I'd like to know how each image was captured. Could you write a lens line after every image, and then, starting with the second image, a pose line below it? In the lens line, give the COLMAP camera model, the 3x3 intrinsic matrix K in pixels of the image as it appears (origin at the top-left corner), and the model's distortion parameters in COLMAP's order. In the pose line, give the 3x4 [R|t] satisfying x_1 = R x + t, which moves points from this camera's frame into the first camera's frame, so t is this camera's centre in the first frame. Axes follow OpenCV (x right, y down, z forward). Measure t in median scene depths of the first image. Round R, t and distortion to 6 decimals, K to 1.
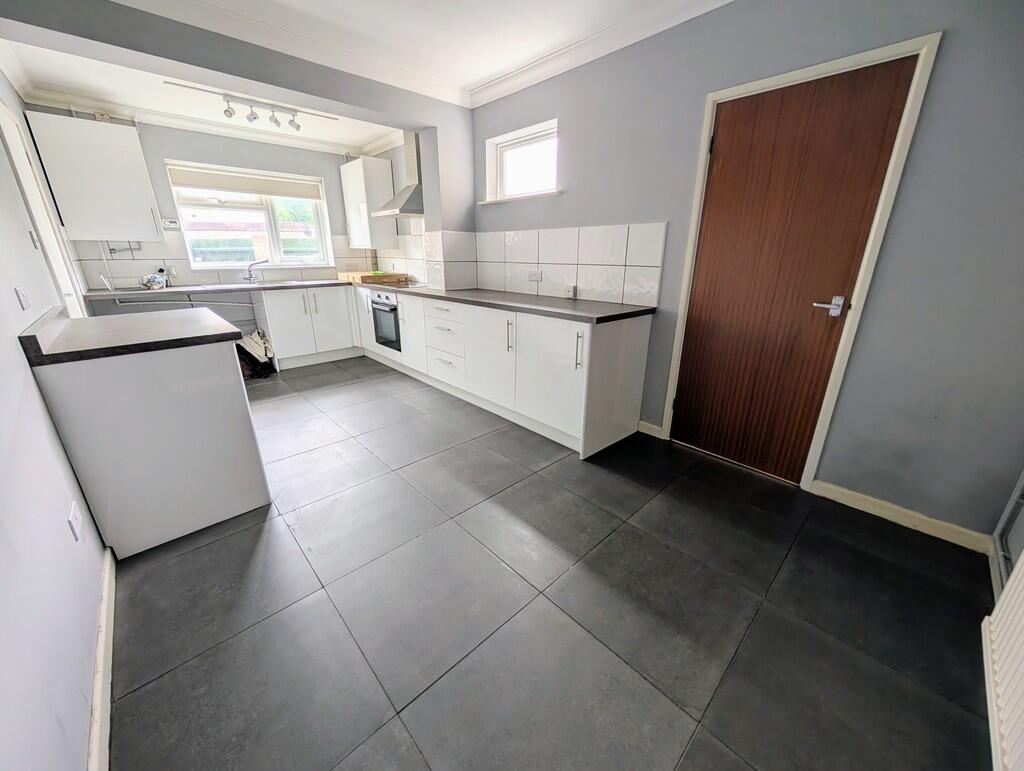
lens RADIAL K [[388.3, 0, 514.7], [0, 388.3, 380.4], [0, 0, 1]] dist [-0.000672, 0.000041]
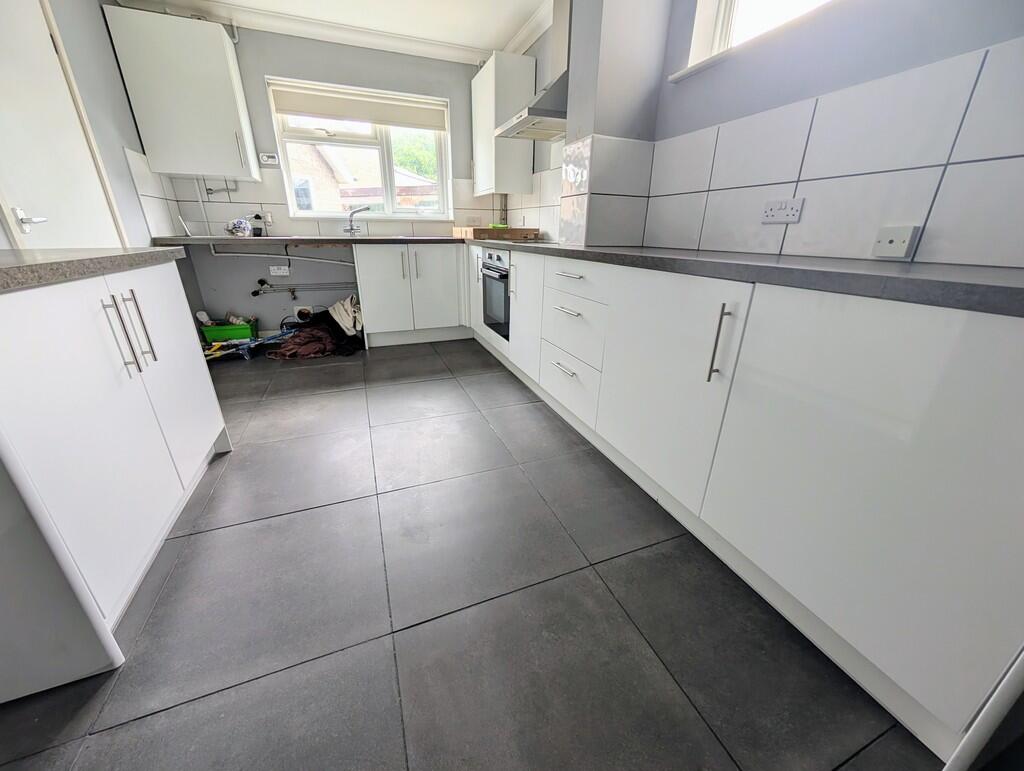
lens RADIAL K [[388.3, 0, 514.7], [0, 388.3, 380.4], [0, 0, 1]] dist [-0.000672, 0.000041]
pose [[0.927965, 0.139992, -0.345373, -0.042476], [-0.124298, 0.989960, 0.067298, -0.052231], [0.351326, -0.019521, 0.936049, 0.370548]]
